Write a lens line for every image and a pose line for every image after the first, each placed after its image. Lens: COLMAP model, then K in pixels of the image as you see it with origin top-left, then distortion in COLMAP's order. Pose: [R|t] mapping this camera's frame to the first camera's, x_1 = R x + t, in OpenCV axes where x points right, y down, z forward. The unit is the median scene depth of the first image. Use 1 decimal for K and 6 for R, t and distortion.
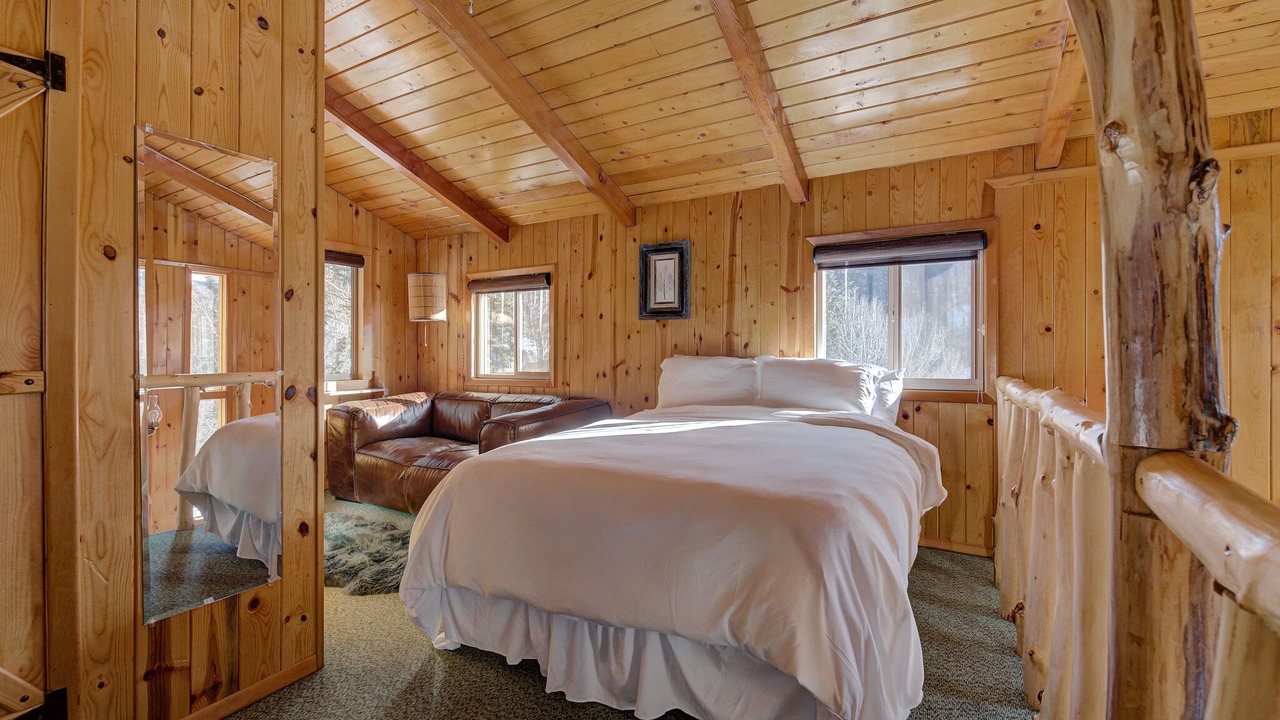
lens RADIAL K [[495.7, 0, 666.3], [0, 495.7, 347.5], [0, 0, 1]] dist [-0.002180, -0.000509]
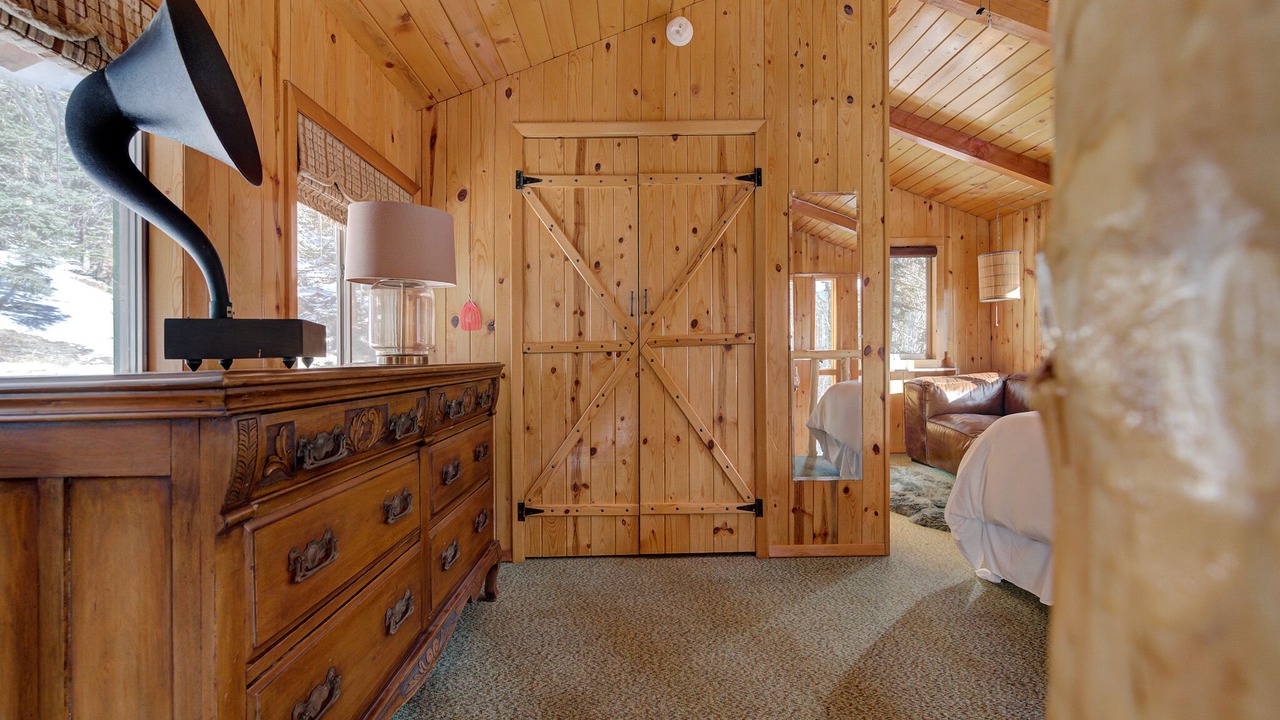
lens RADIAL K [[535.2, 0, 616.2], [0, 535.2, 349.6], [0, 0, 1]] dist [-0.000437, -0.000149]
pose [[0.431983, 0.000601, -0.901882, 0.190645], [0.003227, 0.999992, 0.002212, 0.050205], [0.901876, -0.003866, 0.431977, -0.190275]]
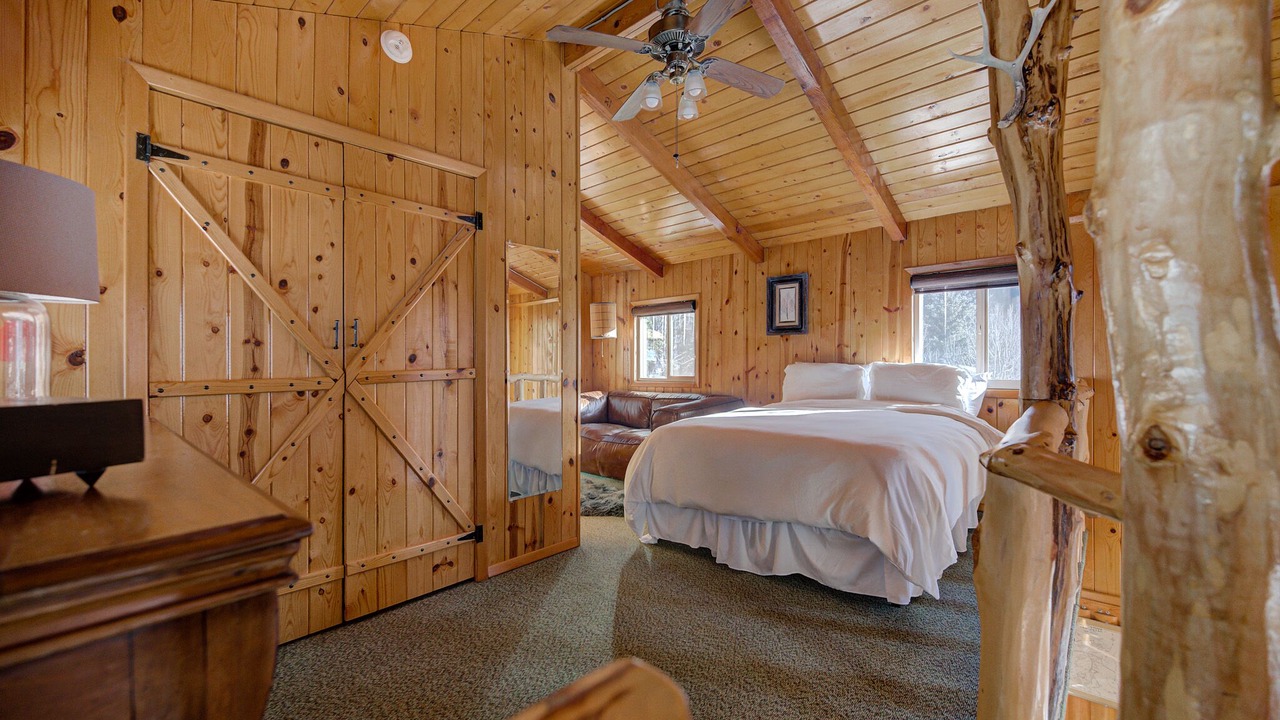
lens RADIAL K [[515.9, 0, 640.0], [0, 515.9, 360.0], [0, 0, 1]] dist [-0.001882, -0.000457]
pose [[0.963170, -0.002990, -0.268878, -0.012529], [0.003121, 0.999995, 0.000060, 0.007966], [0.268877, -0.000897, 0.963174, -0.408009]]
